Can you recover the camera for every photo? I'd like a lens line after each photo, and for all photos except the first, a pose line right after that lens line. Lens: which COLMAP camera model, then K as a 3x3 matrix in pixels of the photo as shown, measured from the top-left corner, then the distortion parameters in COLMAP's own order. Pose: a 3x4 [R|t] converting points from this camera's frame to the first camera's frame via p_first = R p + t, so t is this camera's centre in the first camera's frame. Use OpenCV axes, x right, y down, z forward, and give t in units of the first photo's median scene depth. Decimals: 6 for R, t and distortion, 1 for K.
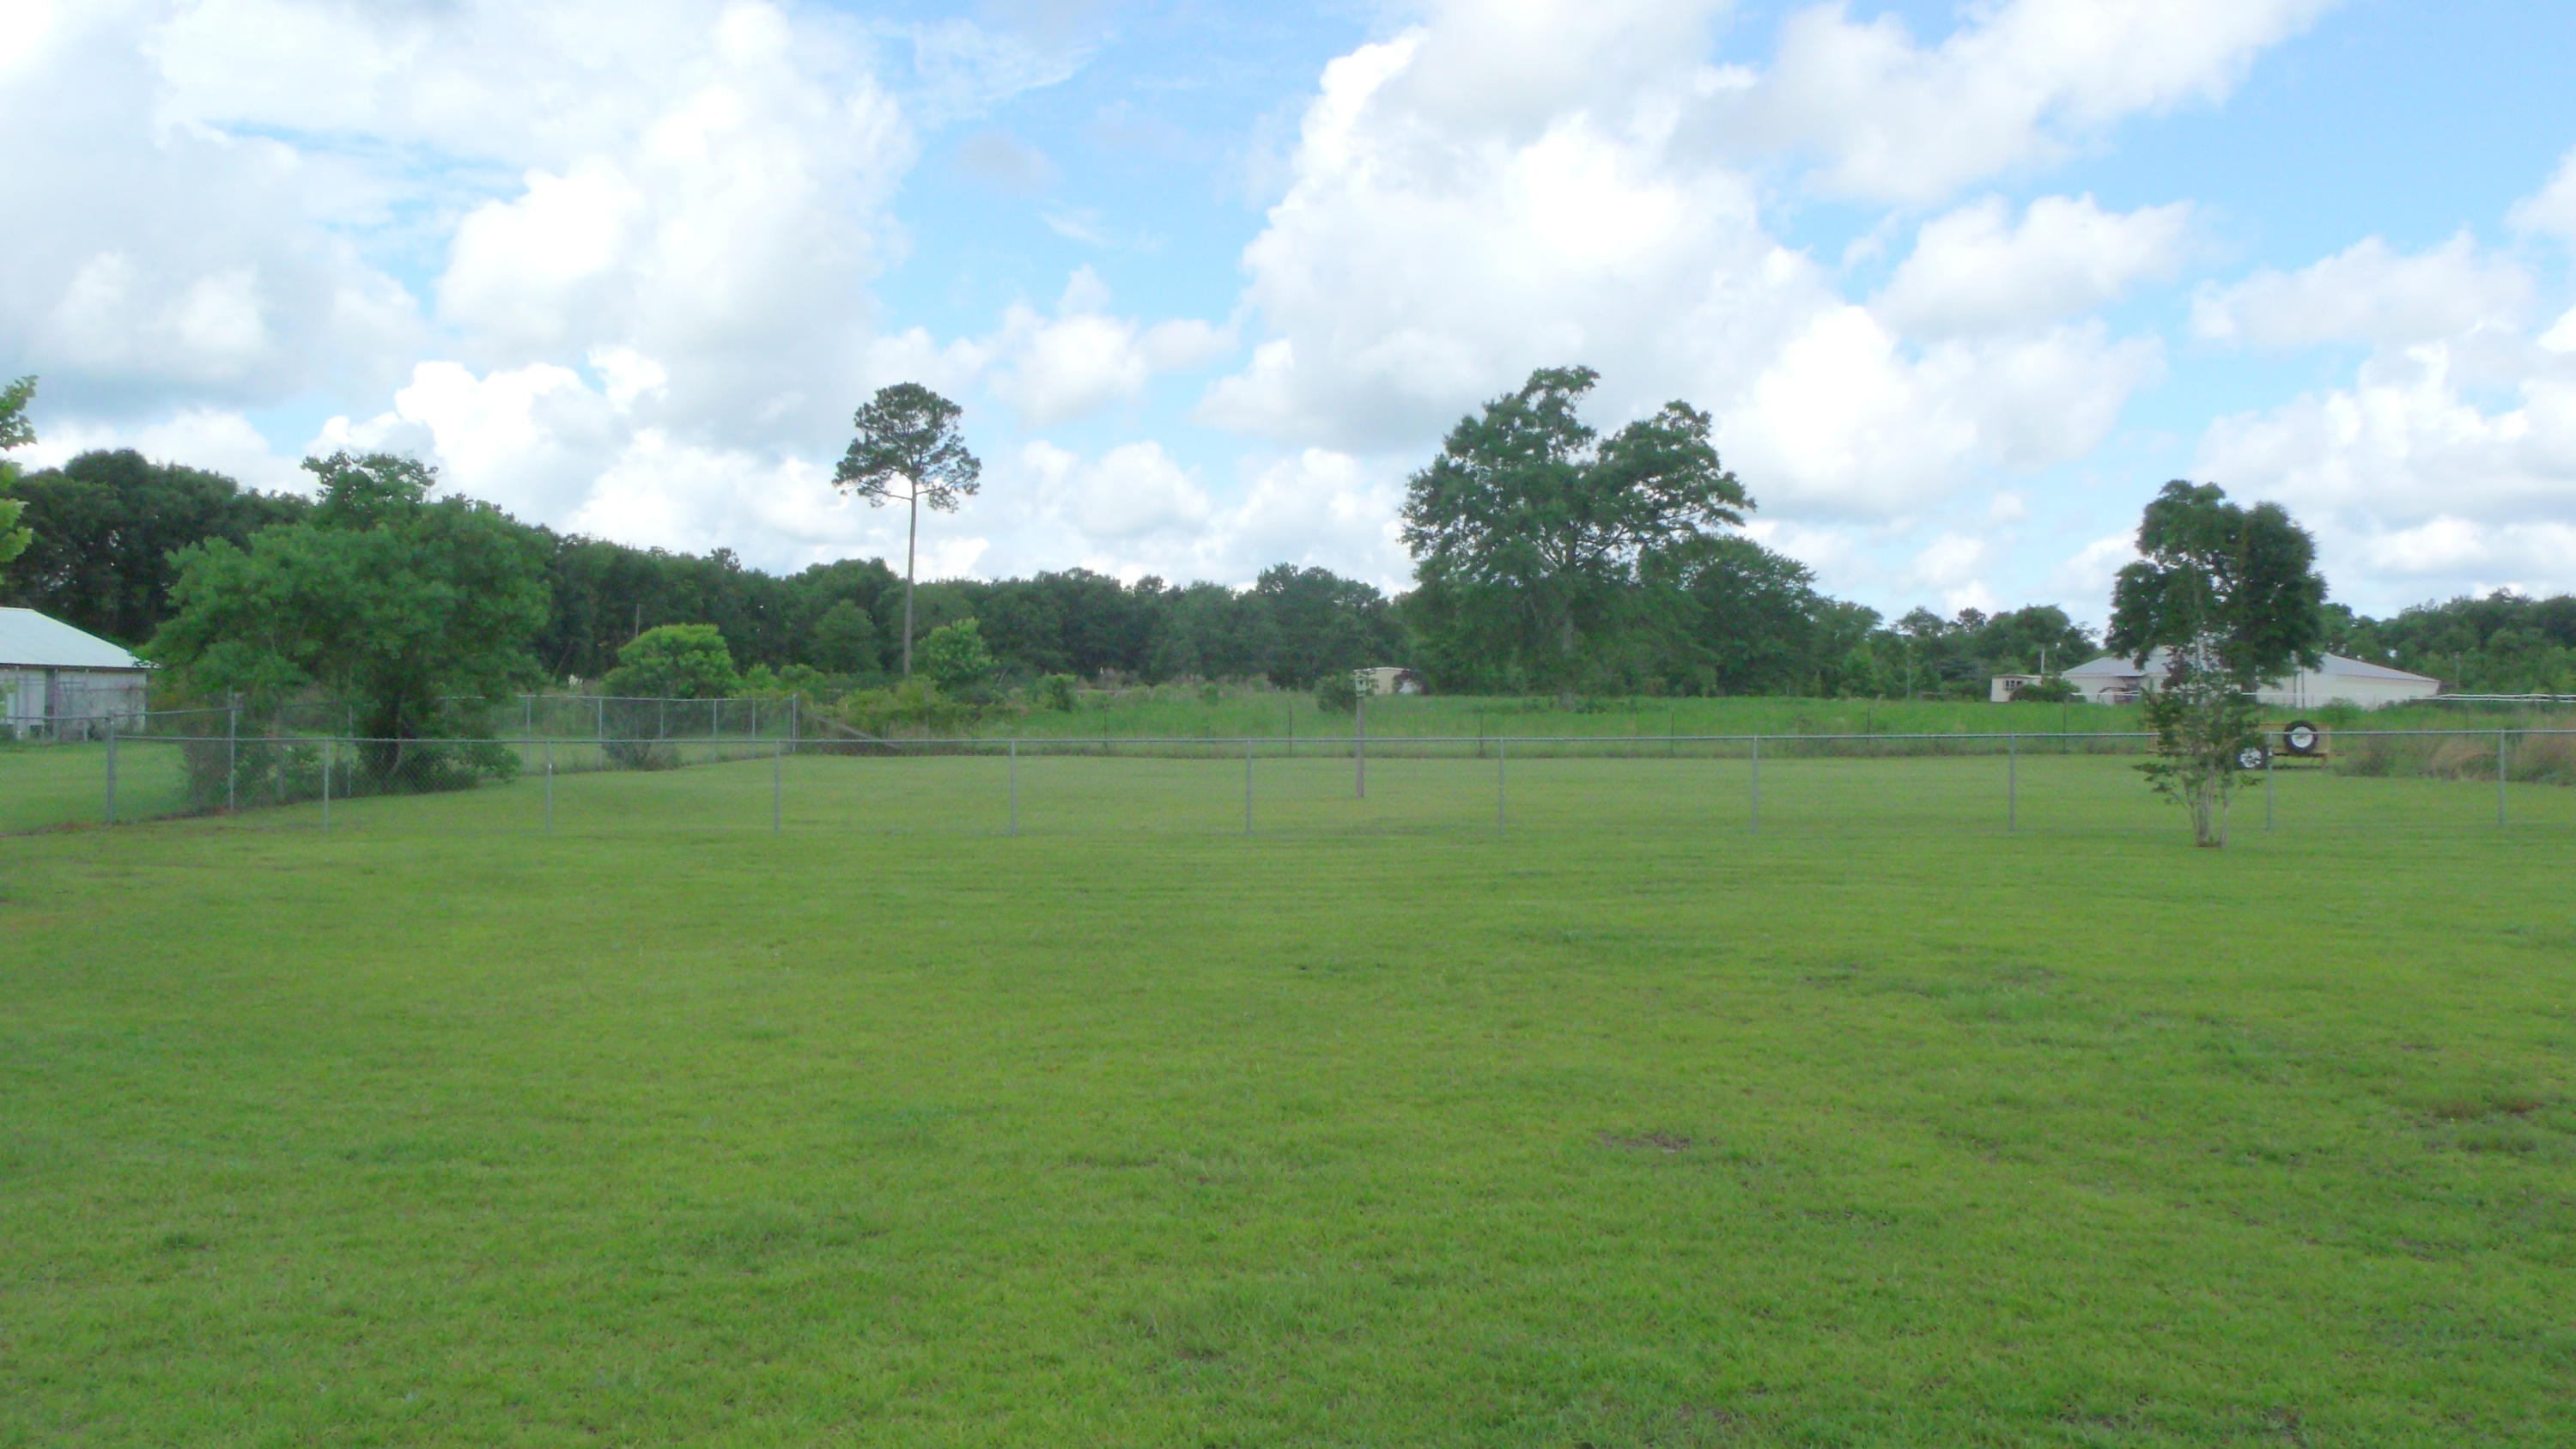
lens RADIAL K [[2048.7, 0, 1291.1], [0, 2048.7, 721.6], [0, 0, 1]] dist [-0.035753, 0.014644]
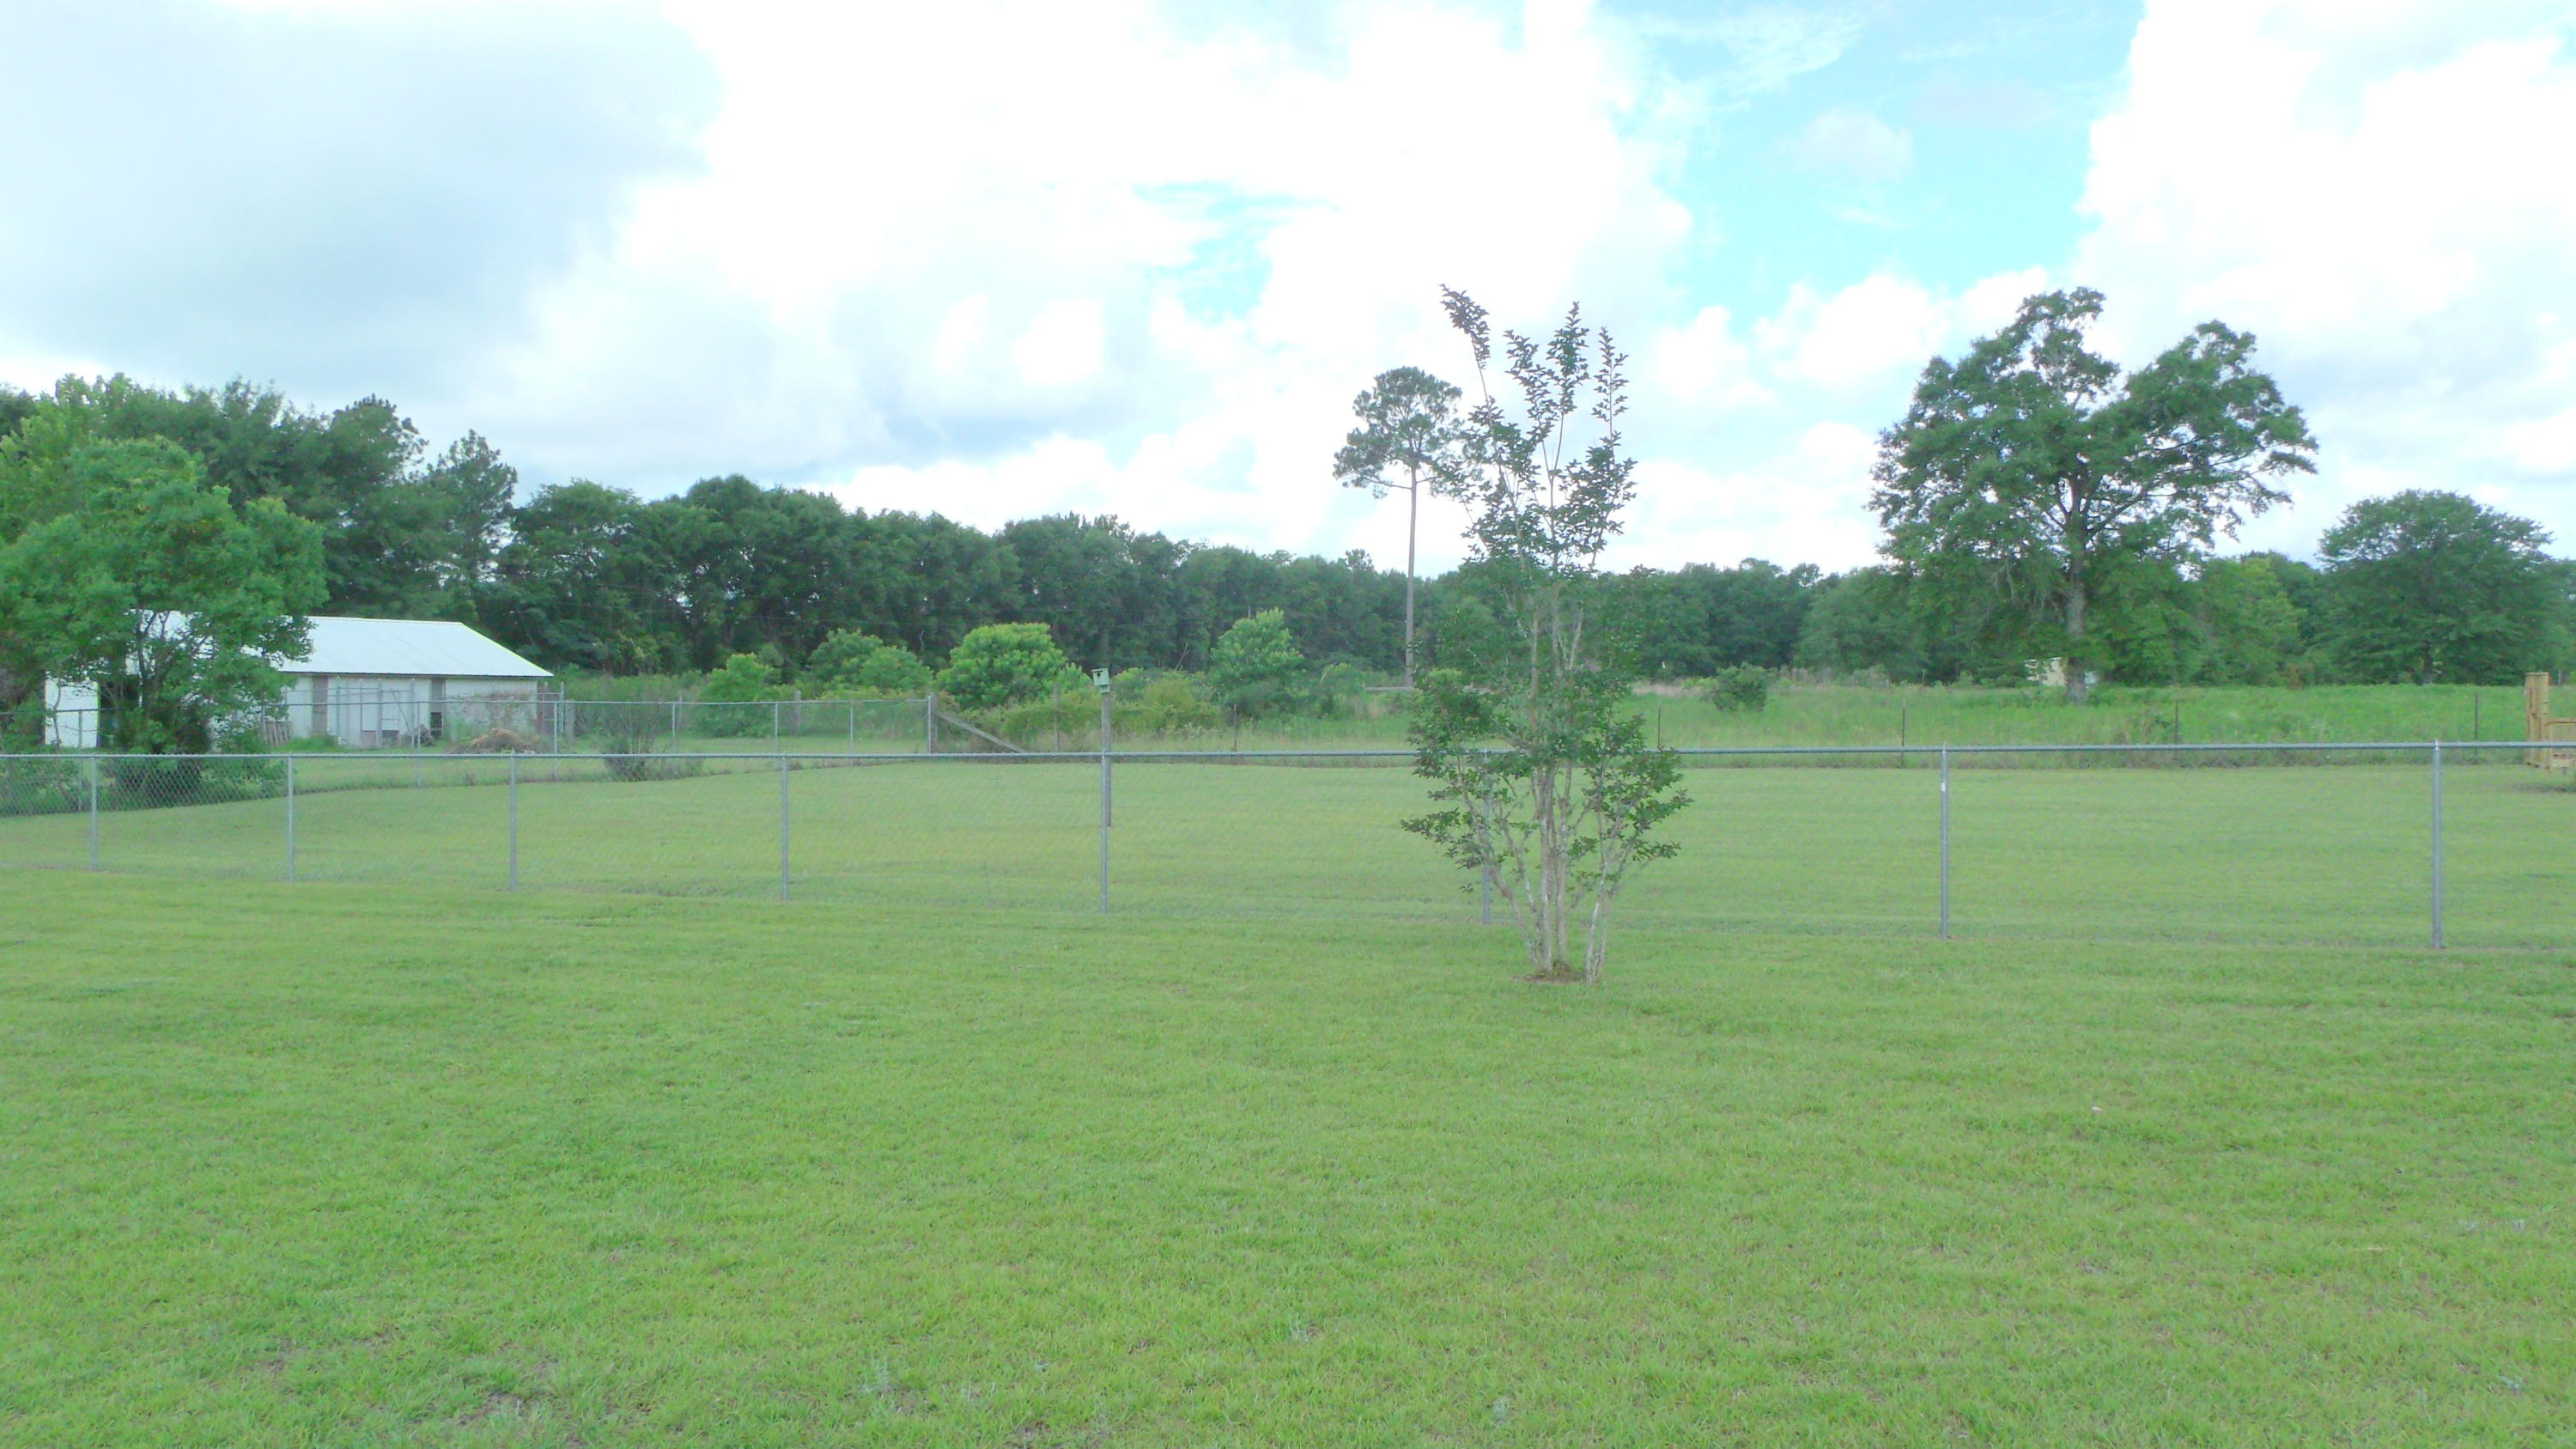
lens RADIAL K [[2048.7, 0, 1287.6], [0, 2048.7, 723.7], [0, 0, 1]] dist [-0.035753, 0.014644]
pose [[0.934593, -0.005569, -0.355675, 0.100410], [0.006389, 0.999979, 0.001131, -0.000371], [0.355661, -0.003329, 0.934609, 0.087623]]
